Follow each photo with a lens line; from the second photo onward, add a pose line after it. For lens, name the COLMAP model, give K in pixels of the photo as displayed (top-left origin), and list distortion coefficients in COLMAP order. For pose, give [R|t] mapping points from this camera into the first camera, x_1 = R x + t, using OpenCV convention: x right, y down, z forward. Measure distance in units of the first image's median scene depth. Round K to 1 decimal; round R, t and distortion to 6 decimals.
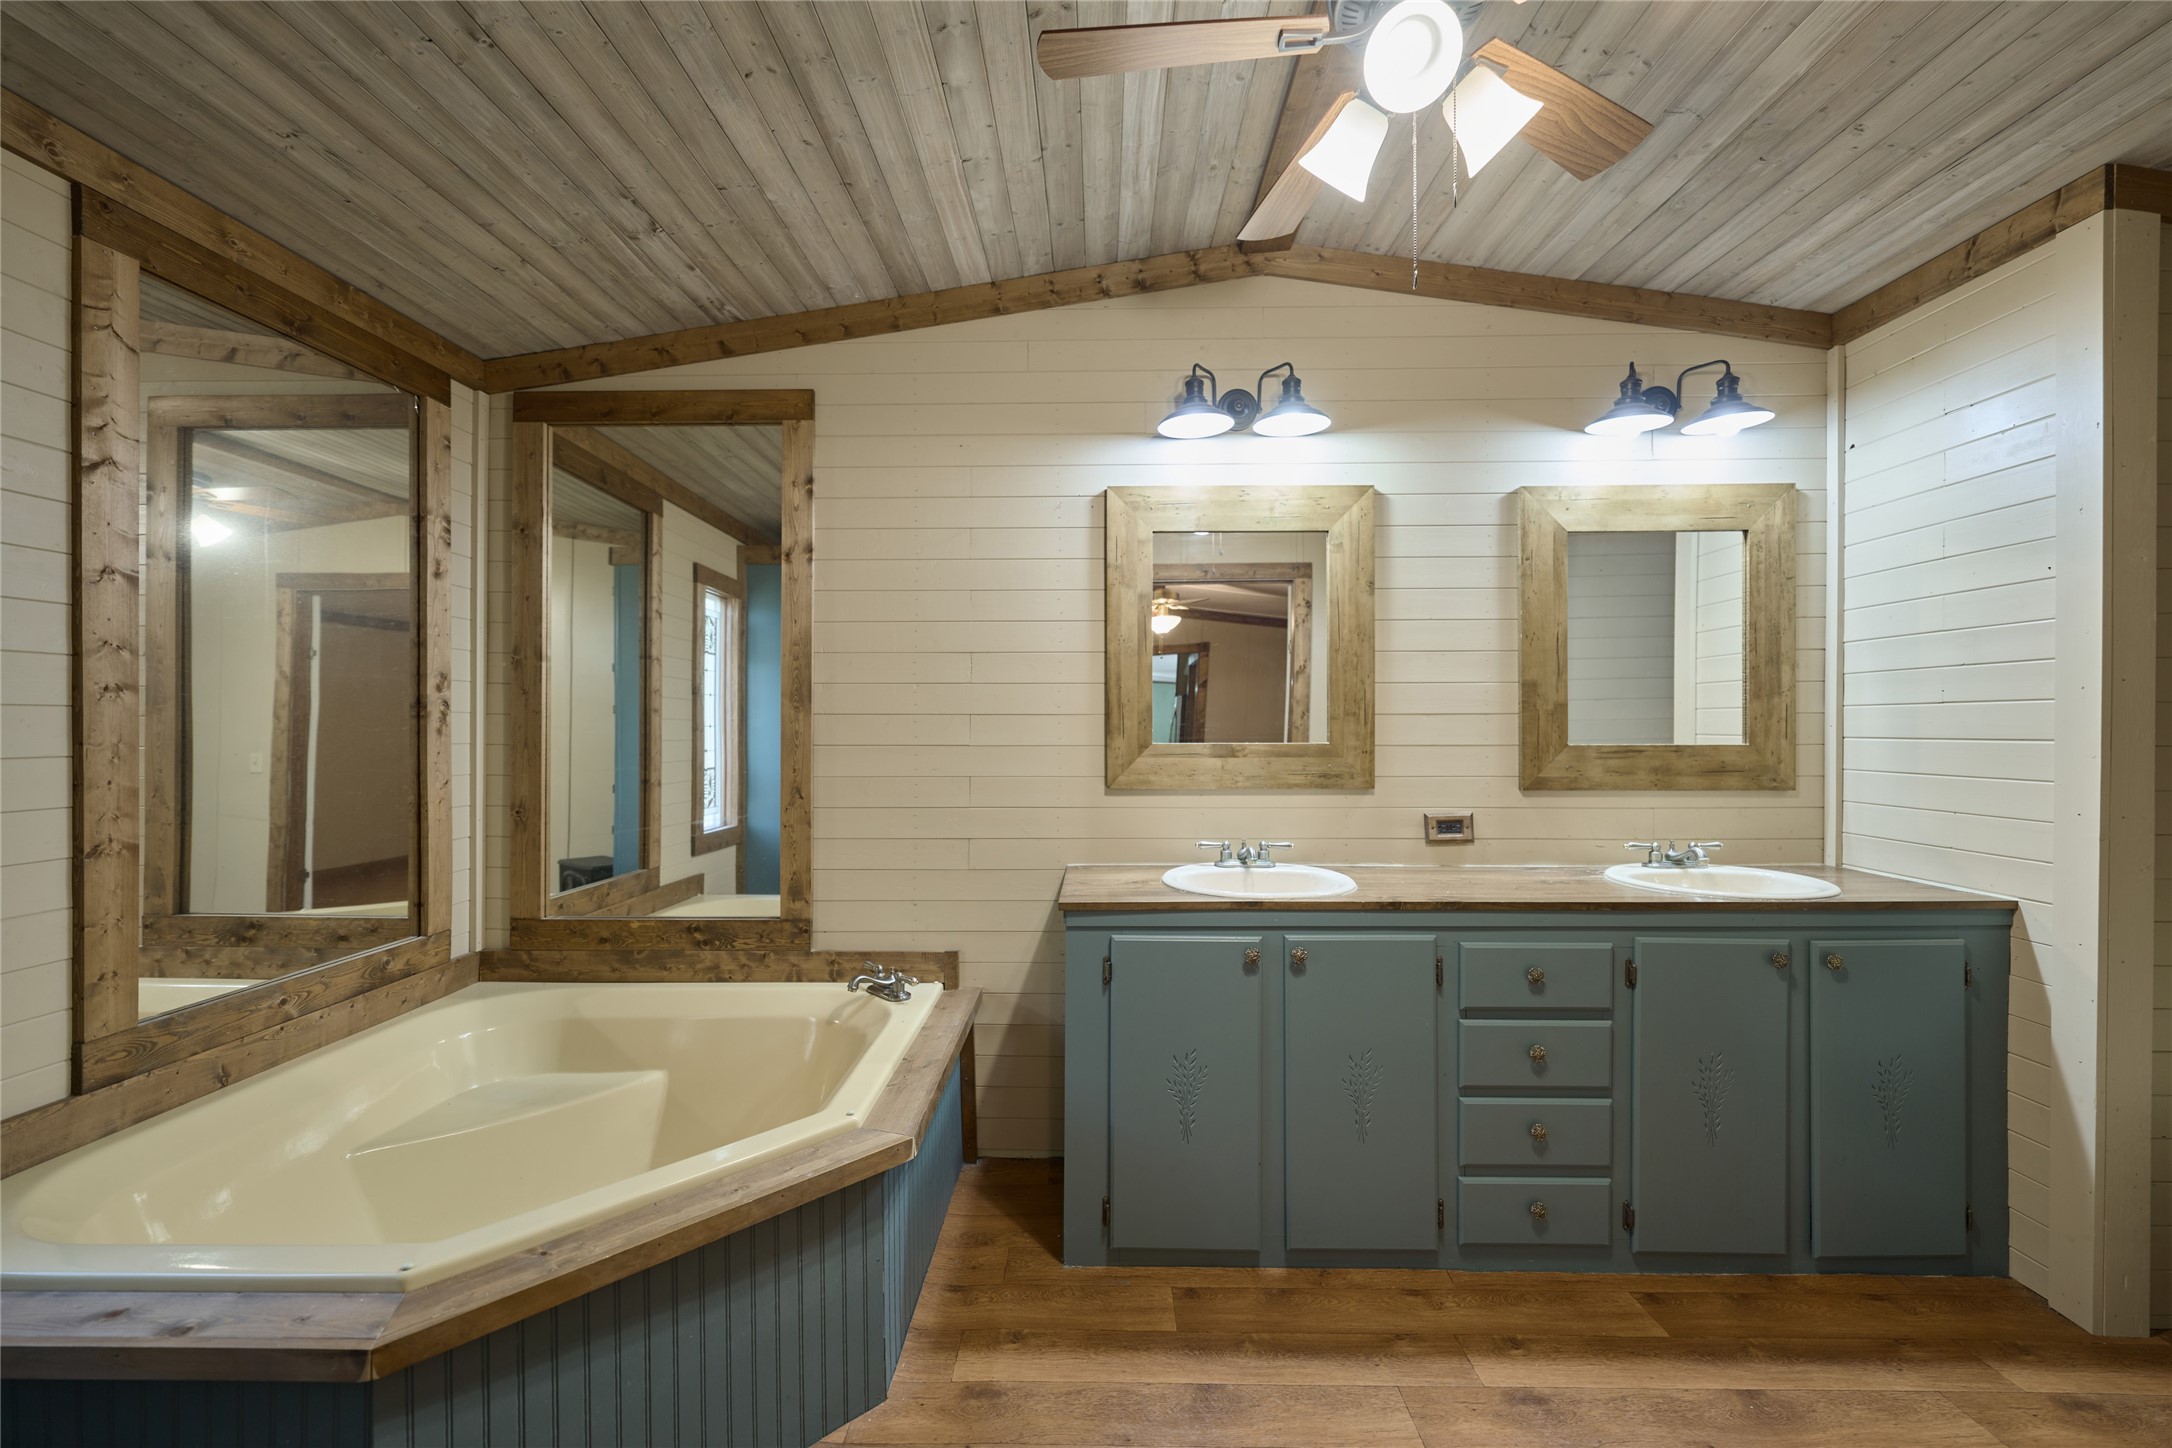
lens RADIAL K [[874.7, 0, 1086.0], [0, 874.7, 724.0], [0, 0, 1]] dist [0.000342, 0.000005]
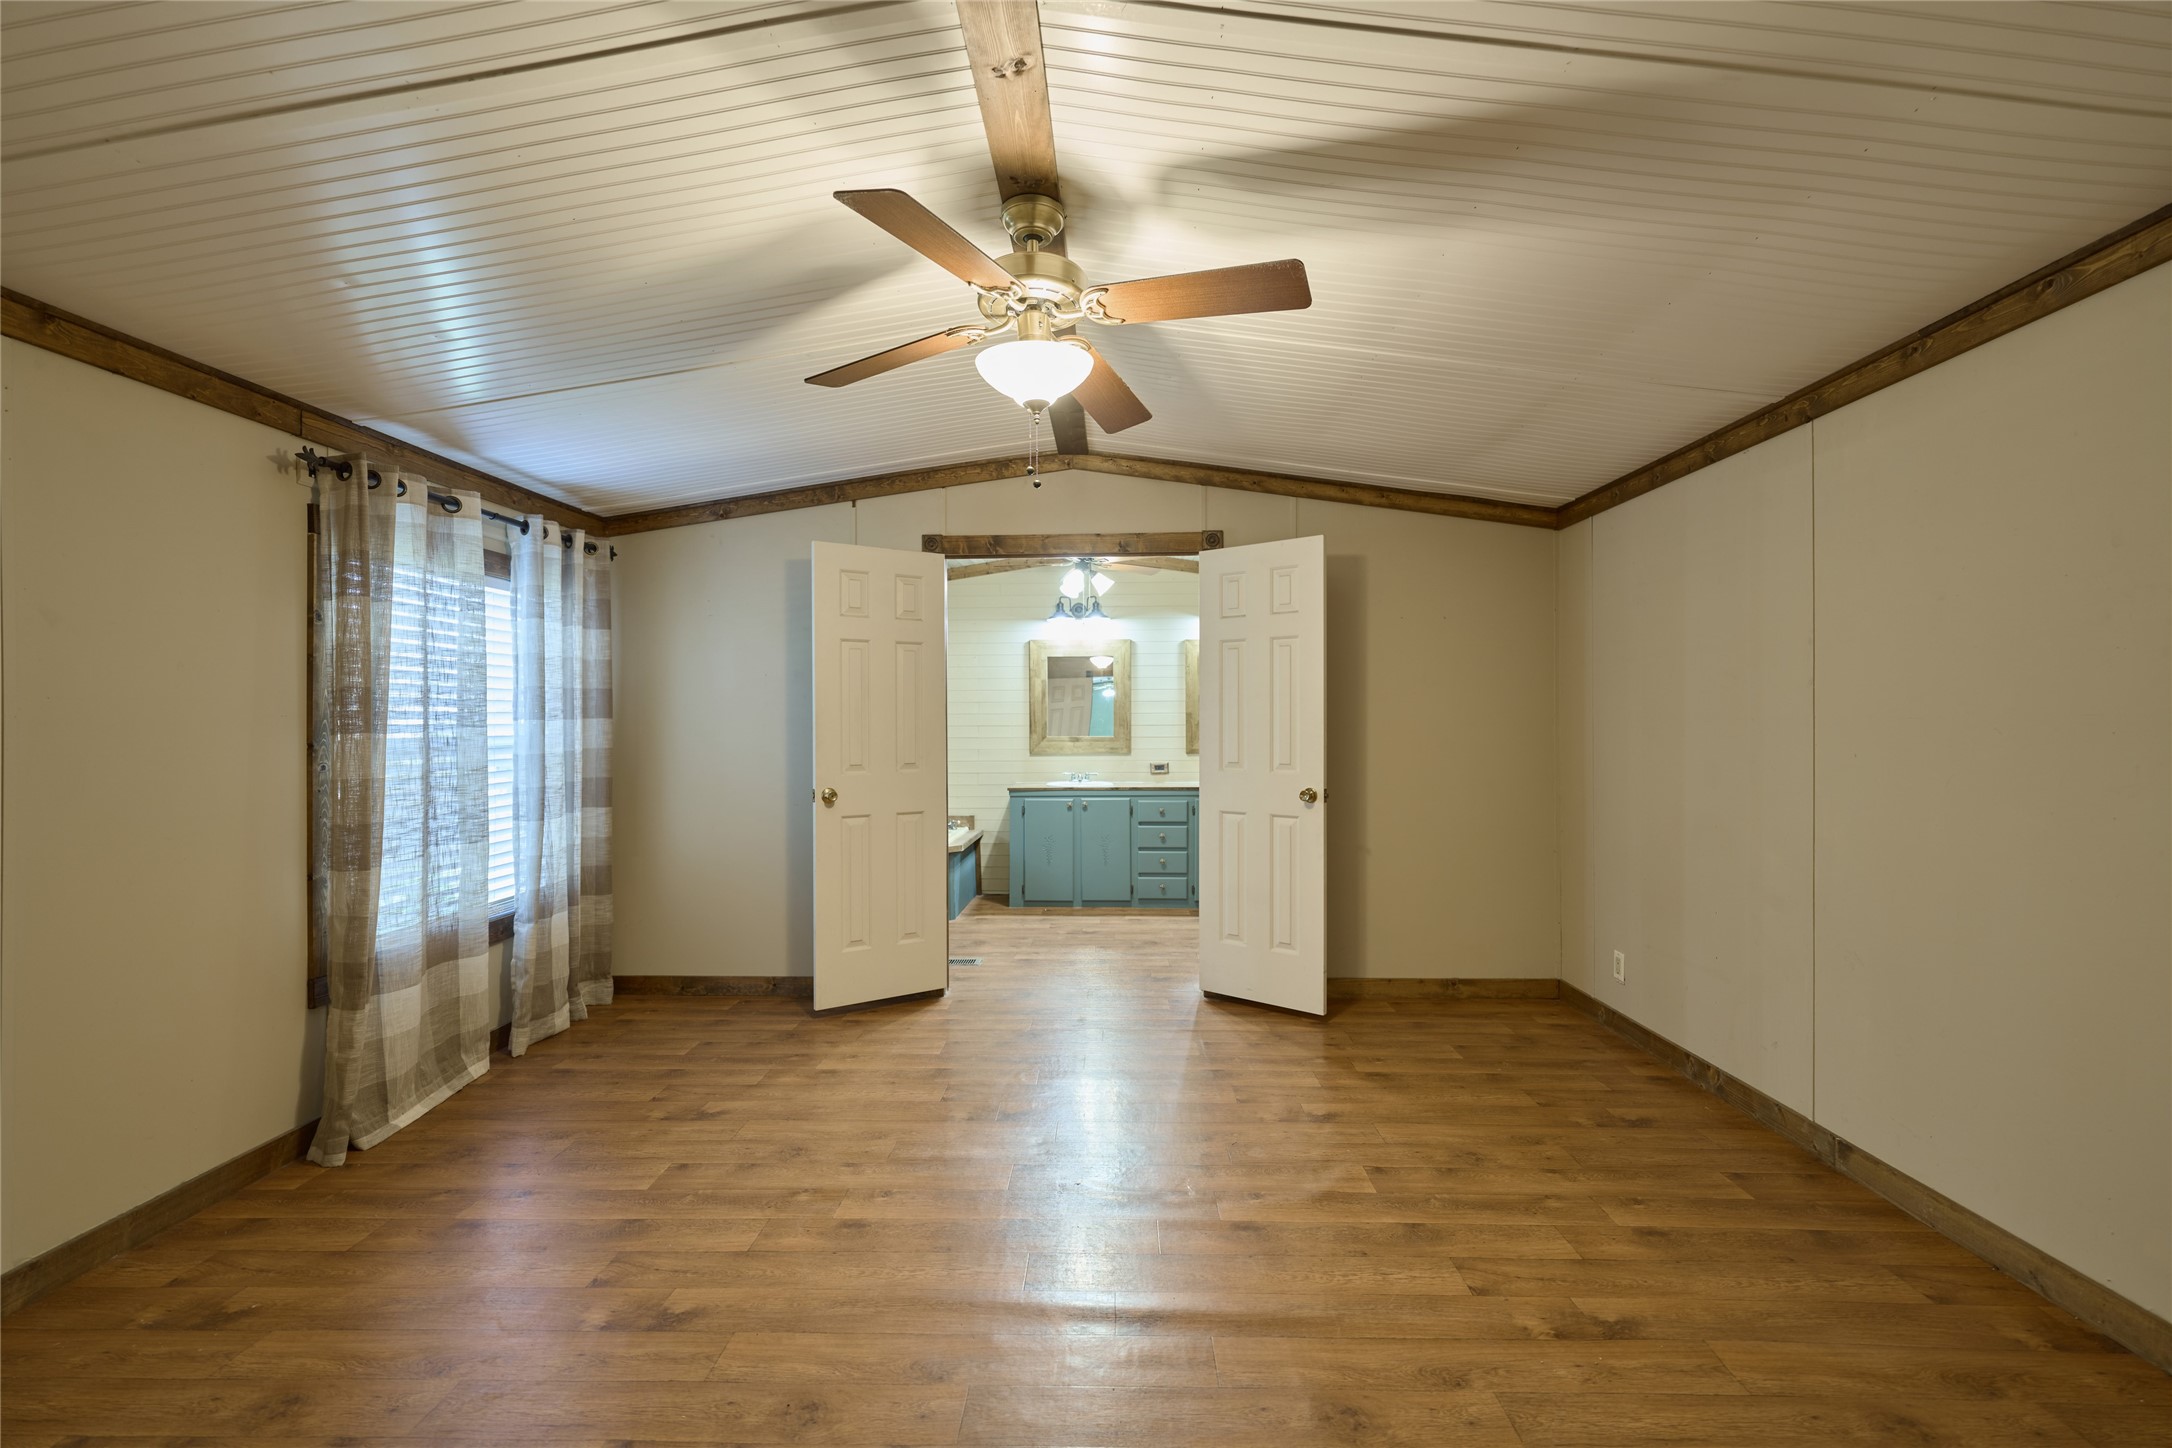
lens RADIAL K [[874.7, 0, 1086.0], [0, 874.7, 724.0], [0, 0, 1]] dist [0.000342, 0.000005]
pose [[0.999938, -0.002485, -0.010889, 0.223091], [0.002527, 0.999989, 0.003916, -0.025848], [0.010879, -0.003943, 0.999933, -1.655245]]
